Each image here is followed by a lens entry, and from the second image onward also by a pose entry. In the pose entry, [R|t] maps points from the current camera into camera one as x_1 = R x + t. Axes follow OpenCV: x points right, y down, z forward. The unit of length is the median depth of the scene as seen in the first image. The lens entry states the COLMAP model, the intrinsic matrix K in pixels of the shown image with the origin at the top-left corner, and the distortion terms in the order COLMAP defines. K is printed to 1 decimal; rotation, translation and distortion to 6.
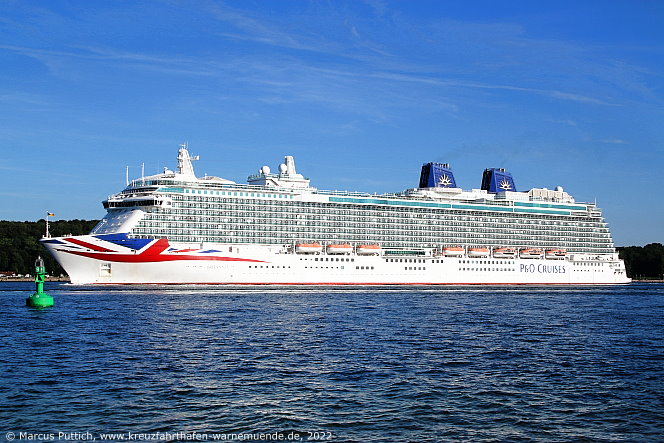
lens RADIAL K [[1045.1, 0, 328.8], [0, 1045.1, 227.8], [0, 0, 1]] dist [-0.057734, 0.000000]
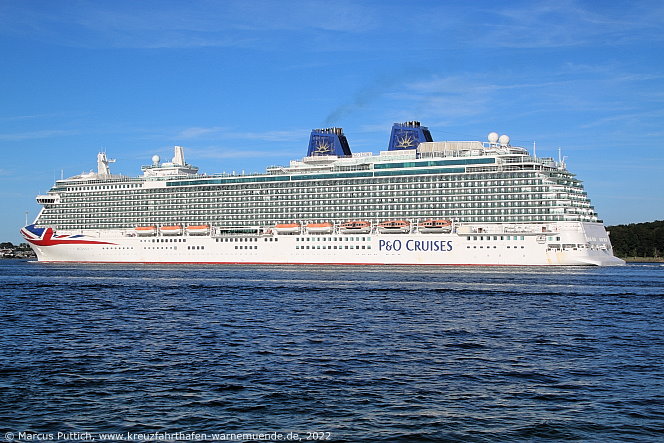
lens RADIAL K [[1045.1, 0, 334.4], [0, 1045.1, 245.9], [0, 0, 1]] dist [-0.057734, 0.000000]
pose [[0.363657, -0.010449, -0.931474, 1.063428], [0.046499, 0.998894, 0.006949, 0.036618], [0.930372, -0.045840, 0.363740, 0.772518]]
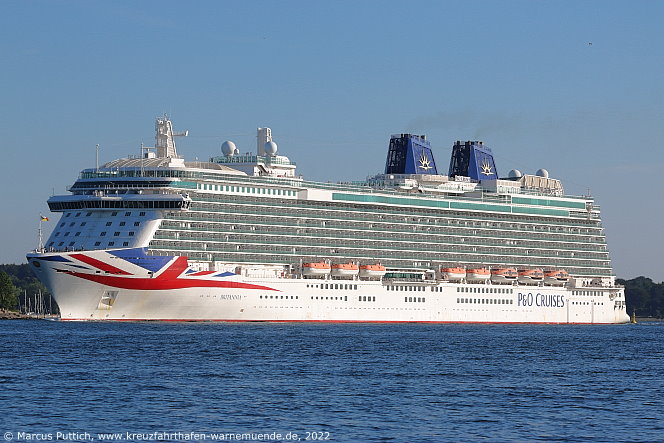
lens RADIAL K [[3248.4, 0, 331.8], [0, 3248.4, 215.4], [0, 0, 1]] dist [-0.834411, 0.000000]
pose [[0.913575, 0.019791, 0.406188, -0.849110], [-0.028468, 0.999477, 0.015331, -0.047103], [-0.405672, -0.025569, 0.913661, -0.904453]]
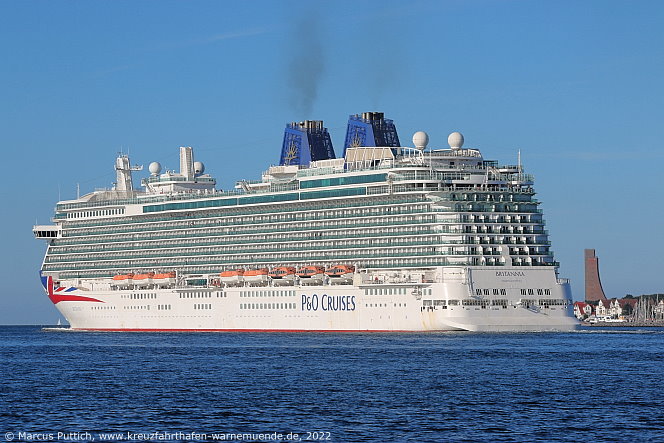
lens RADIAL K [[3248.4, 0, 330.3], [0, 3248.4, 216.6], [0, 0, 1]] dist [-0.834411, 0.000000]
pose [[-0.170029, -0.033090, -0.984883, 2.117474], [0.053192, 0.997671, -0.042702, 0.076772], [0.984002, -0.059649, -0.167873, 1.493363]]
